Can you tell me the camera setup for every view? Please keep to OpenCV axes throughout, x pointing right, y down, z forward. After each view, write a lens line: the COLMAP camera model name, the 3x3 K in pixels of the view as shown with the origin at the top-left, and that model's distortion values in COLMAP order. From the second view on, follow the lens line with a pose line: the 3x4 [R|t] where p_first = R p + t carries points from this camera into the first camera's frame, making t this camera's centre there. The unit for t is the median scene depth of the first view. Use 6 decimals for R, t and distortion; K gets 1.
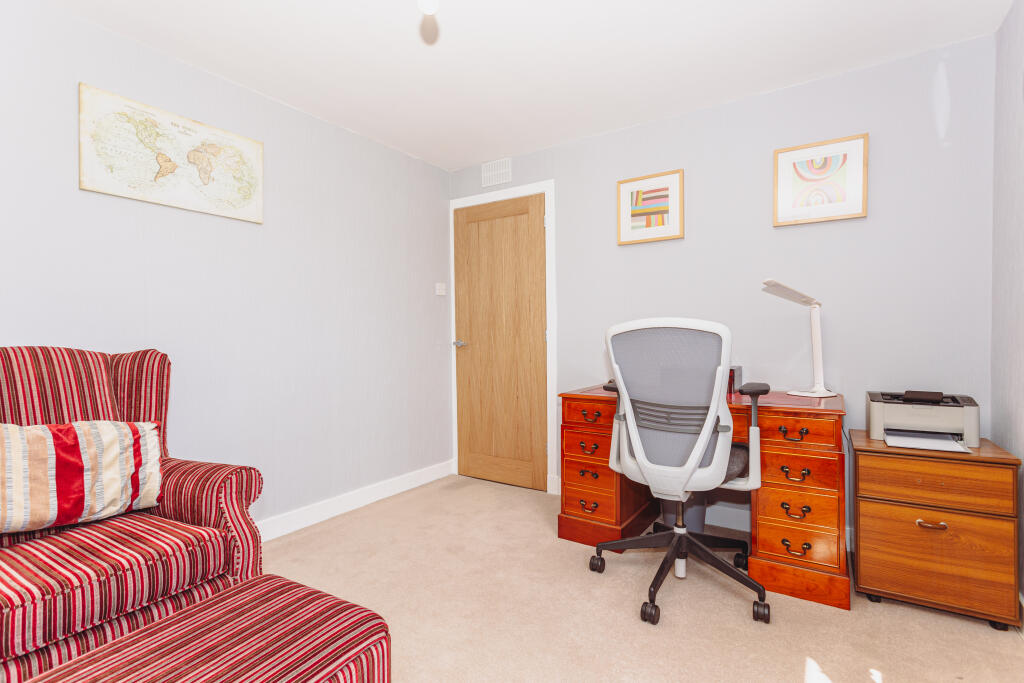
lens RADIAL K [[488.5, 0, 512.0], [0, 488.5, 341.5], [0, 0, 1]] dist [0.003527, 0.000120]
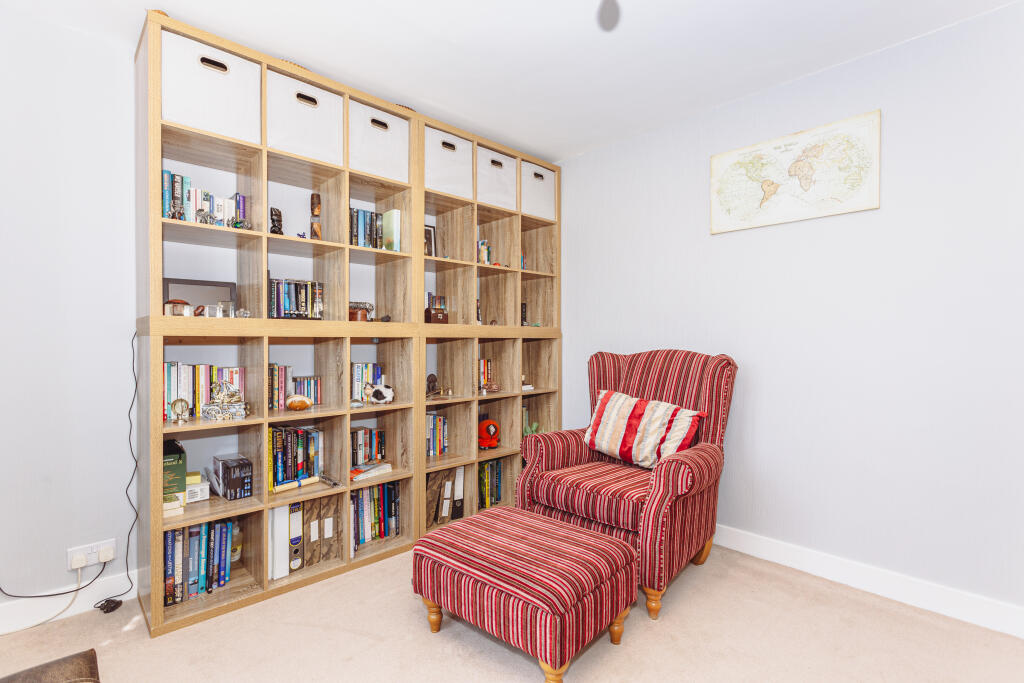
lens RADIAL K [[496.1, 0, 512.0], [0, 496.1, 341.5], [0, 0, 1]] dist [0.003723, -0.000078]
pose [[-0.217100, 0.000610, -0.976149, 0.518975], [-0.016163, 0.999860, 0.004220, -0.011841], [0.976015, 0.016694, -0.217060, 0.690492]]
